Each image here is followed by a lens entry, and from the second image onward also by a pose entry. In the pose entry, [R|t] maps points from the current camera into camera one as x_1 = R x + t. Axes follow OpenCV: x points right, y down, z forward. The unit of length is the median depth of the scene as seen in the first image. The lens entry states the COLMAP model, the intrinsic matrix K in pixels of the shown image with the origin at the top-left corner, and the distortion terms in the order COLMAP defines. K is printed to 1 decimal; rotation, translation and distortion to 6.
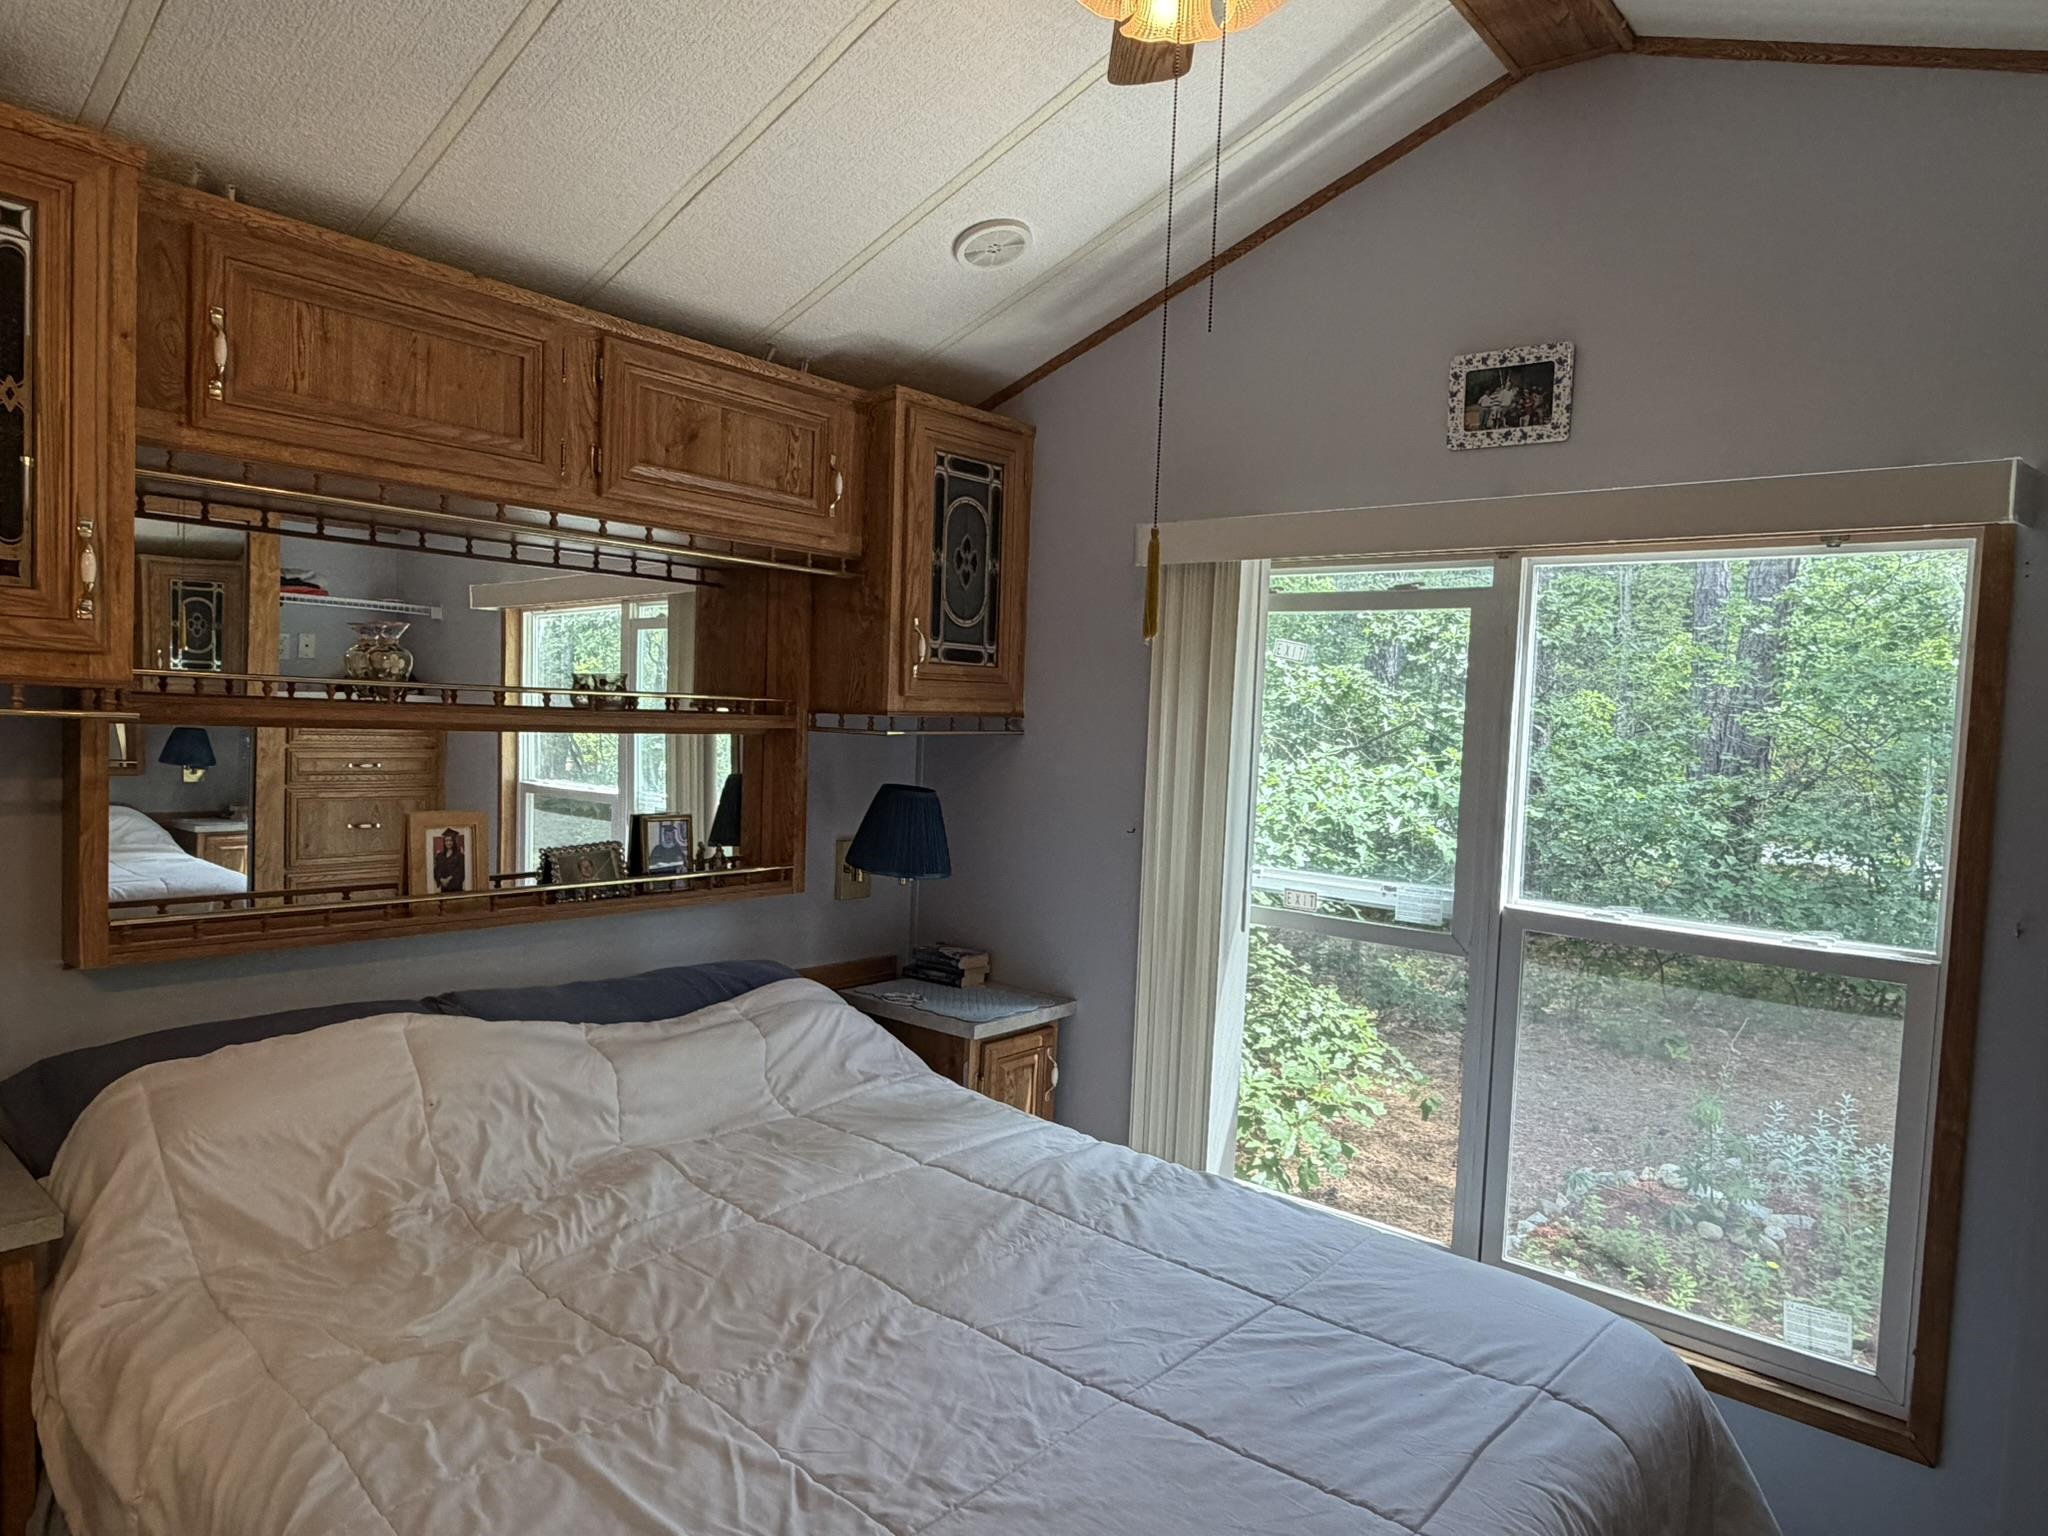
lens RADIAL K [[1278.8, 0, 1015.2], [0, 1278.8, 775.1], [0, 0, 1]] dist [0.010766, -0.003051]
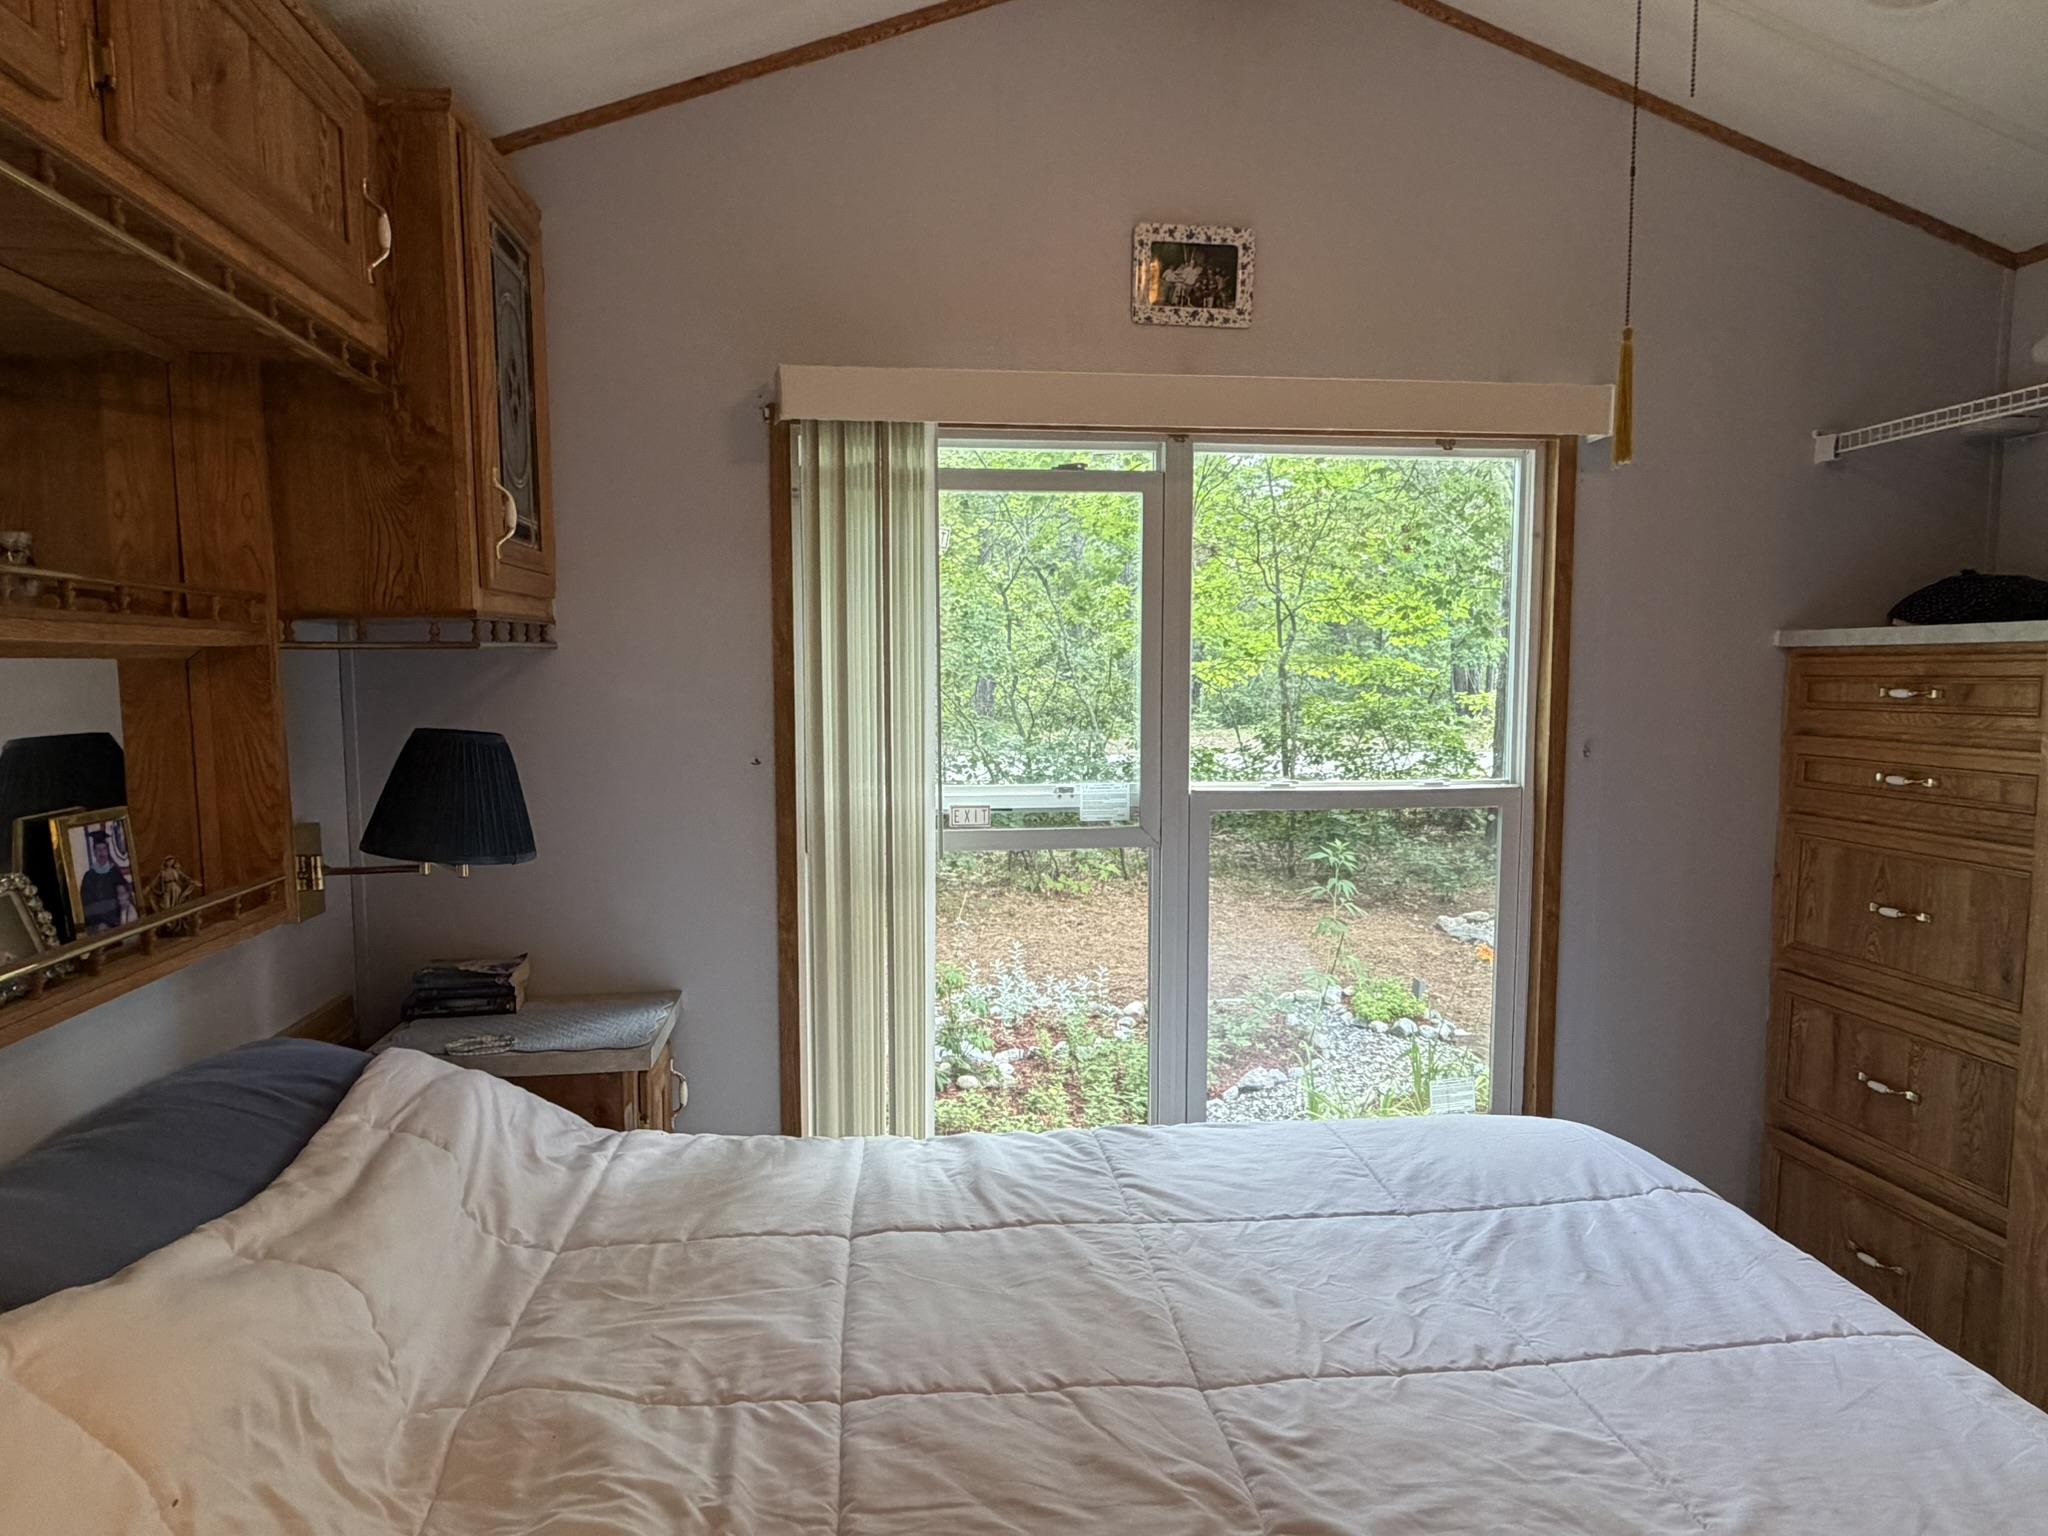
lens RADIAL K [[1278.8, 0, 1015.7], [0, 1278.8, 779.2], [0, 0, 1]] dist [0.010766, -0.003051]
pose [[0.675961, -0.107226, 0.729095, -0.464168], [0.070095, 0.994227, 0.081232, 0.001533], [-0.733596, -0.003804, 0.679575, 0.423011]]
